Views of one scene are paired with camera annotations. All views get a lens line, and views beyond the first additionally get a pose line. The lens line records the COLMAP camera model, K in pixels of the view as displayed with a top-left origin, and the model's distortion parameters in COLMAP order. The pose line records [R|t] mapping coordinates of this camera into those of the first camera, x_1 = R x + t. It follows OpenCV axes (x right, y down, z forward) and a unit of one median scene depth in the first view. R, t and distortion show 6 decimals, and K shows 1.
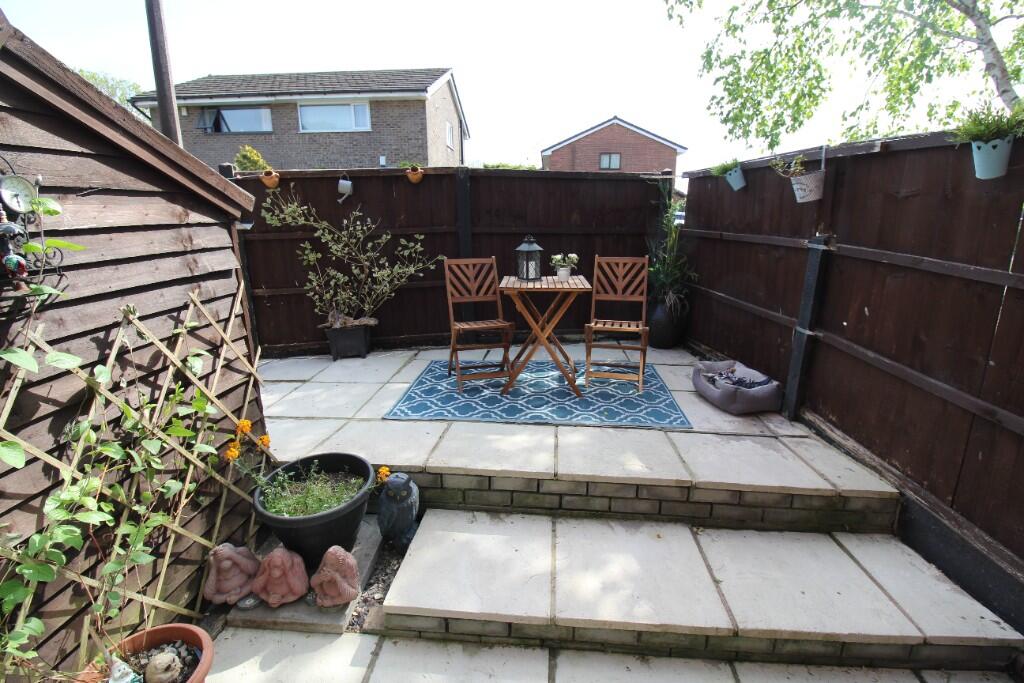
lens RADIAL K [[471.6, 0, 514.2], [0, 471.6, 330.7], [0, 0, 1]] dist [0.002908, -0.018836]
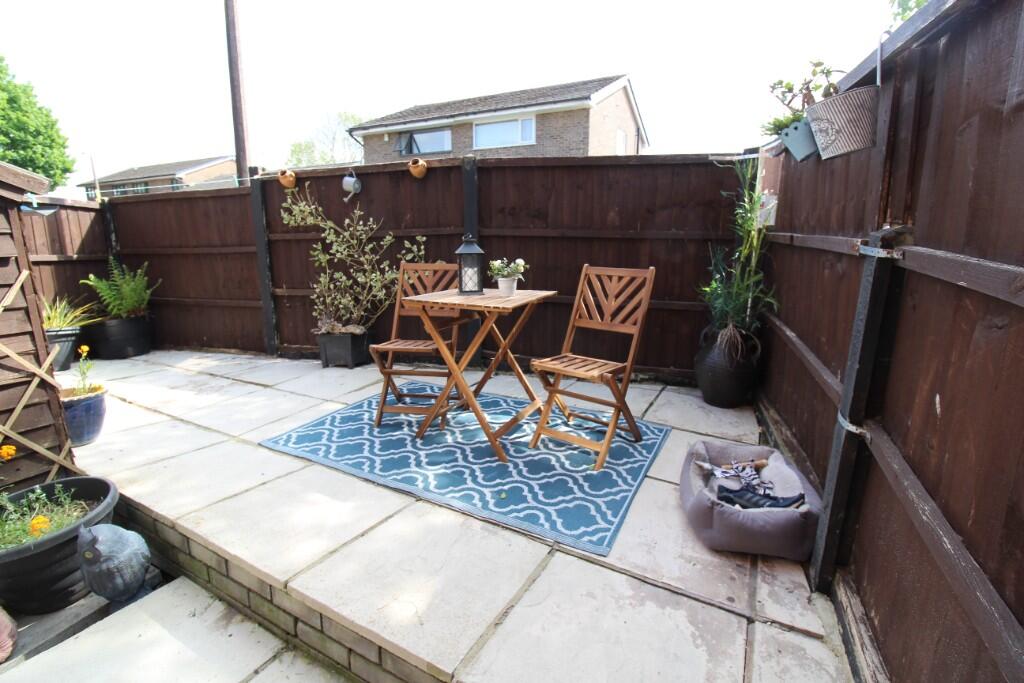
lens RADIAL K [[471.6, 0, 514.2], [0, 471.6, 330.7], [0, 0, 1]] dist [0.002908, -0.018836]
pose [[0.917231, 0.086260, -0.388905, 0.329678], [-0.098234, 0.995103, -0.010971, -0.037797], [0.386054, 0.048266, 0.921213, 0.278042]]
